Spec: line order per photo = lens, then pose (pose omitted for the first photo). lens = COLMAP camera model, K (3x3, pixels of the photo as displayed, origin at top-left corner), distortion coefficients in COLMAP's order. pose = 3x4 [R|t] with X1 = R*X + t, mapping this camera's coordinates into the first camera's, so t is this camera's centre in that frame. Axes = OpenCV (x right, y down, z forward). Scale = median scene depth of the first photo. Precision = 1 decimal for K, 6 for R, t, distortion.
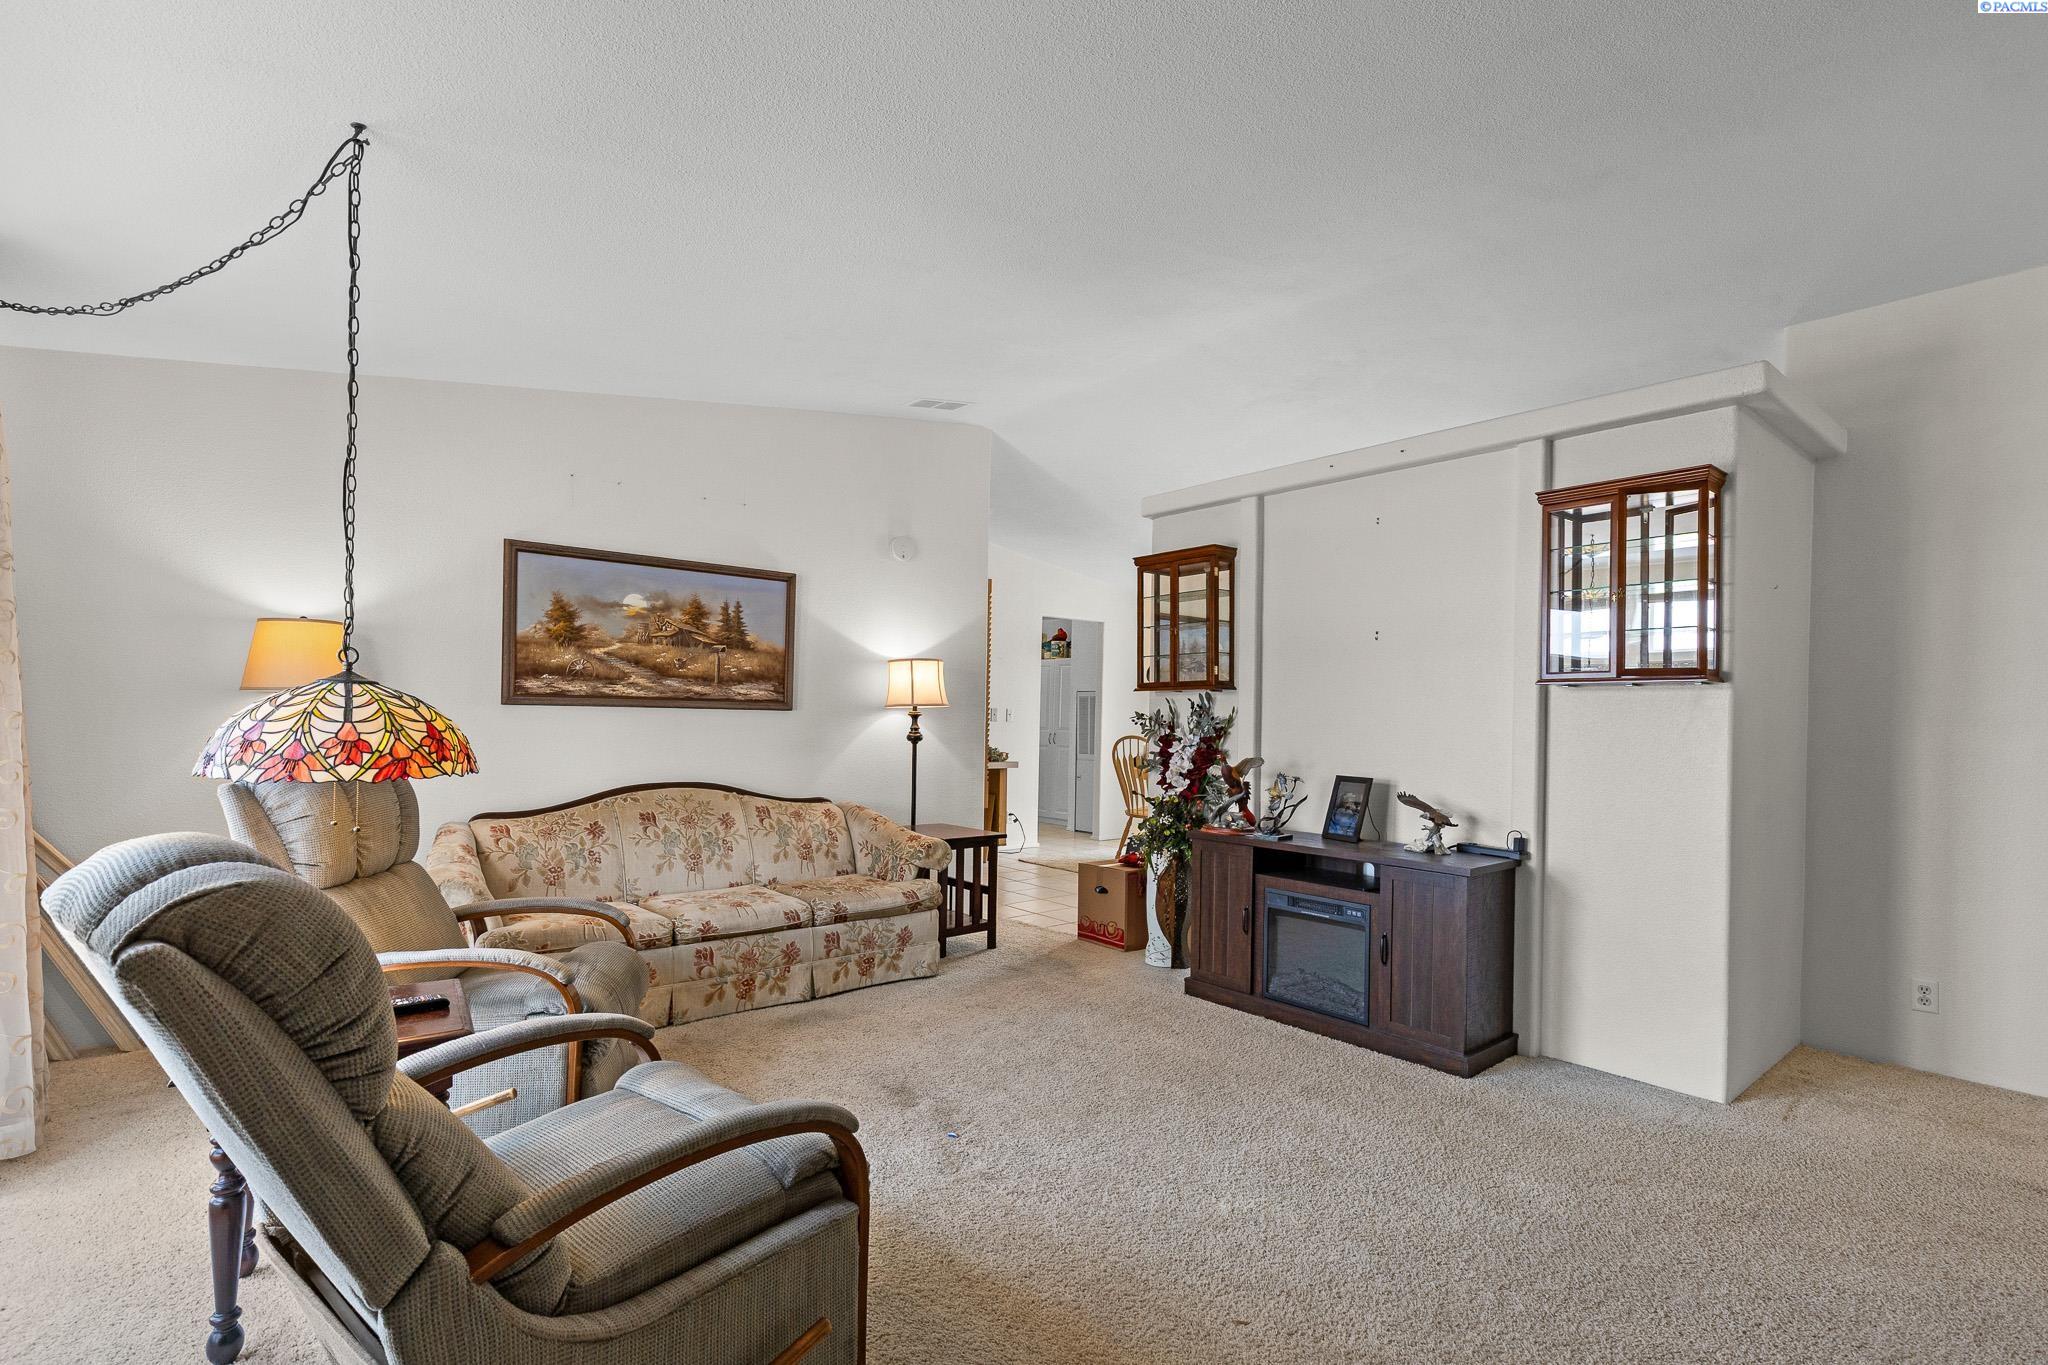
lens RADIAL K [[969.2, 0, 1026.6], [0, 969.2, 707.9], [0, 0, 1]] dist [0.001659, 0.000144]
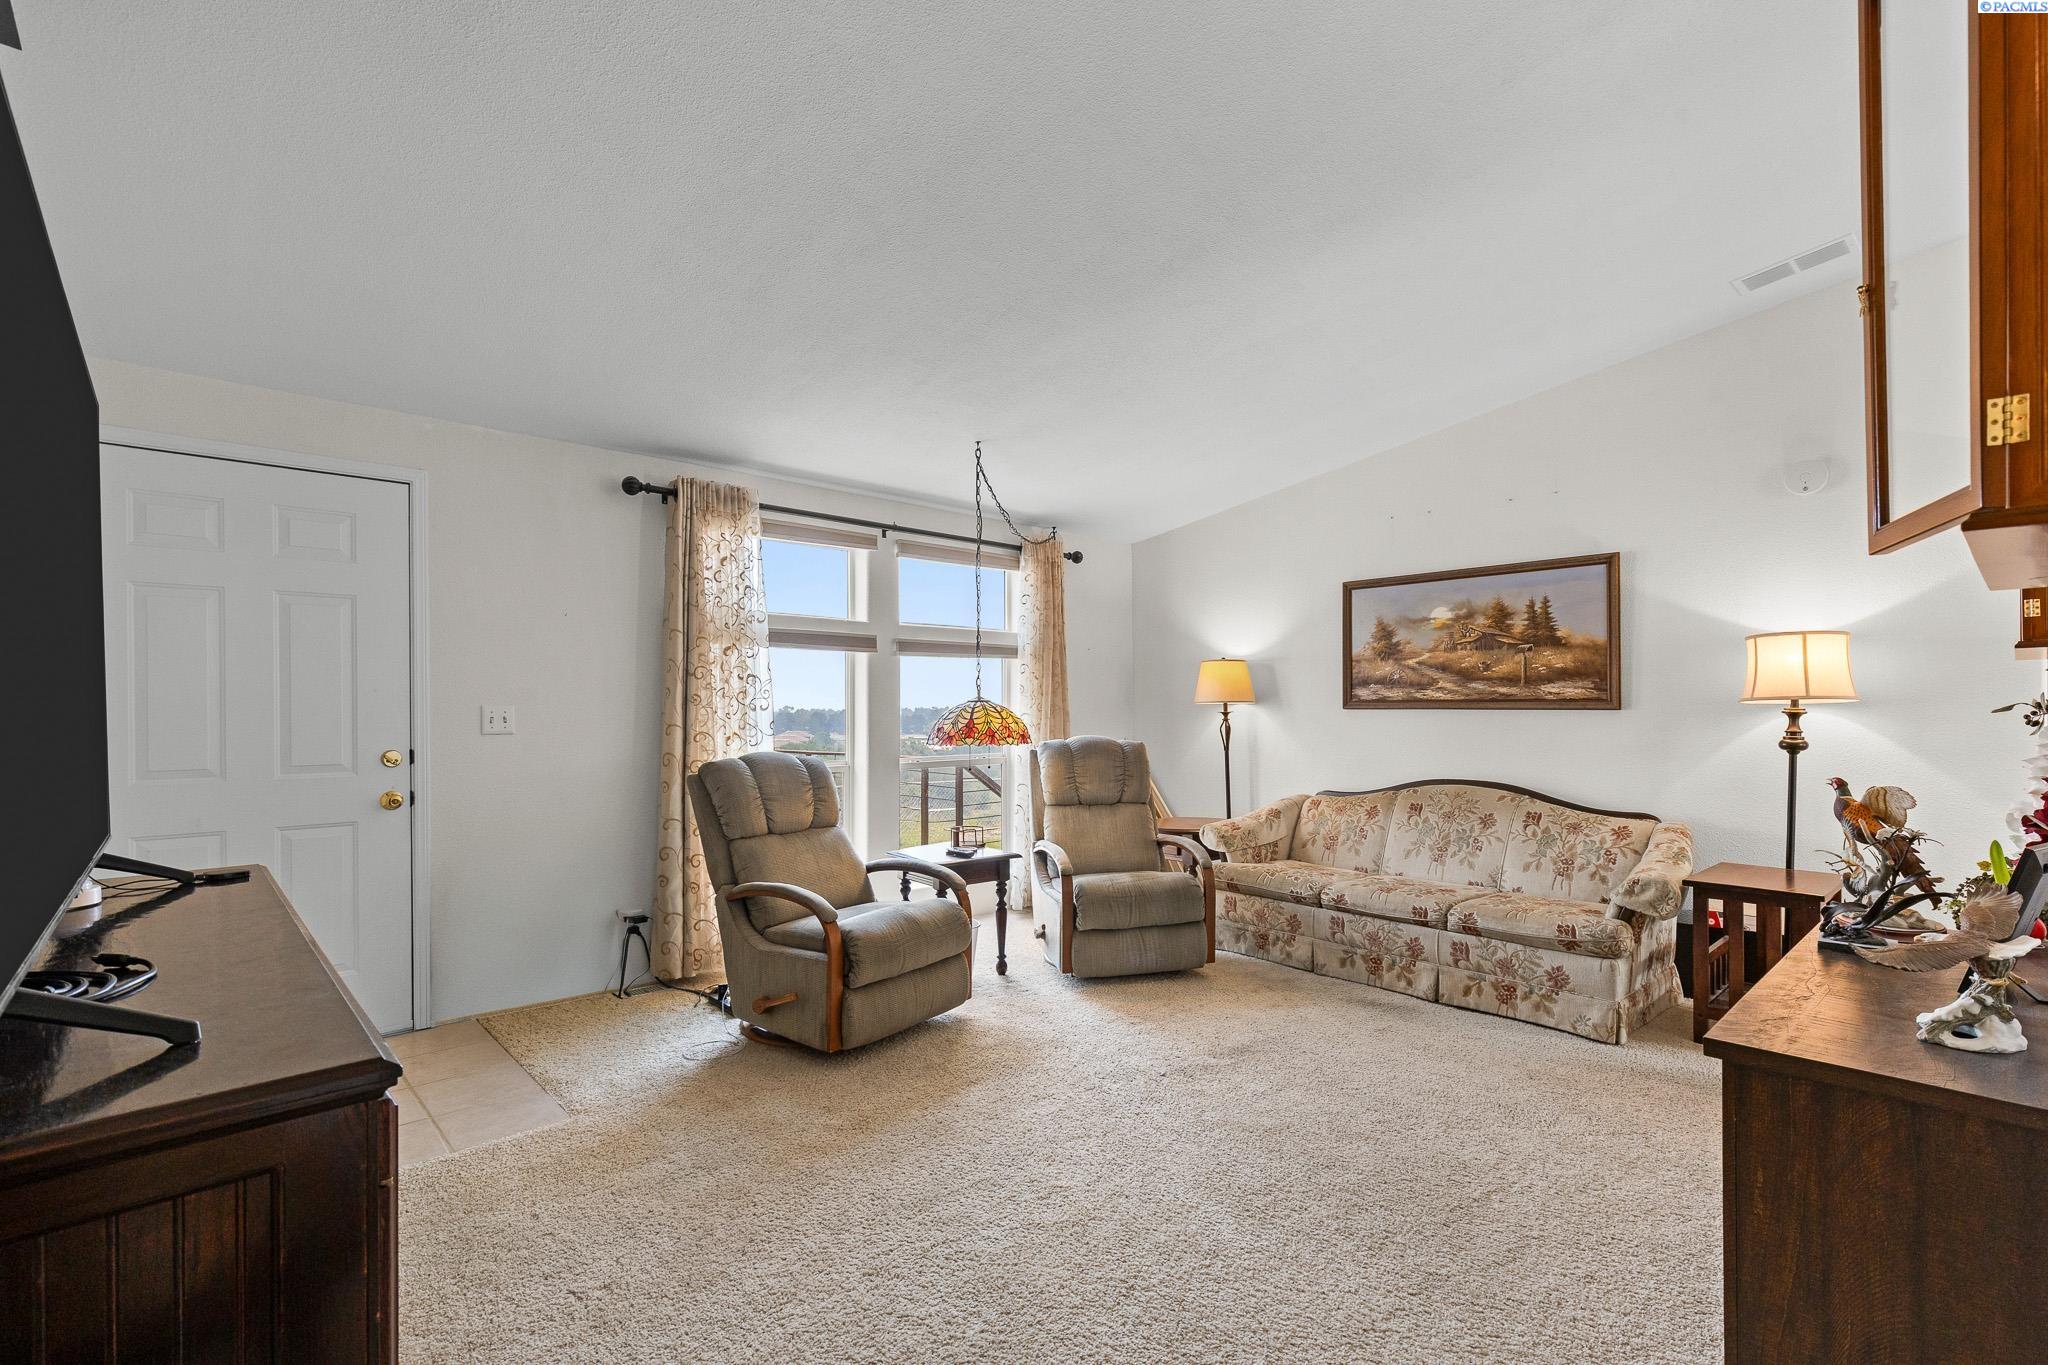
lens RADIAL K [[918.5, 0, 1024.1], [0, 918.5, 703.3], [0, 0, 1]] dist [0.004175, 0.000482]
pose [[0.025507, -0.025417, -0.999351, 0.640880], [0.008111, 0.999649, -0.025218, 0.015047], [0.999642, -0.007462, 0.025704, 0.504902]]
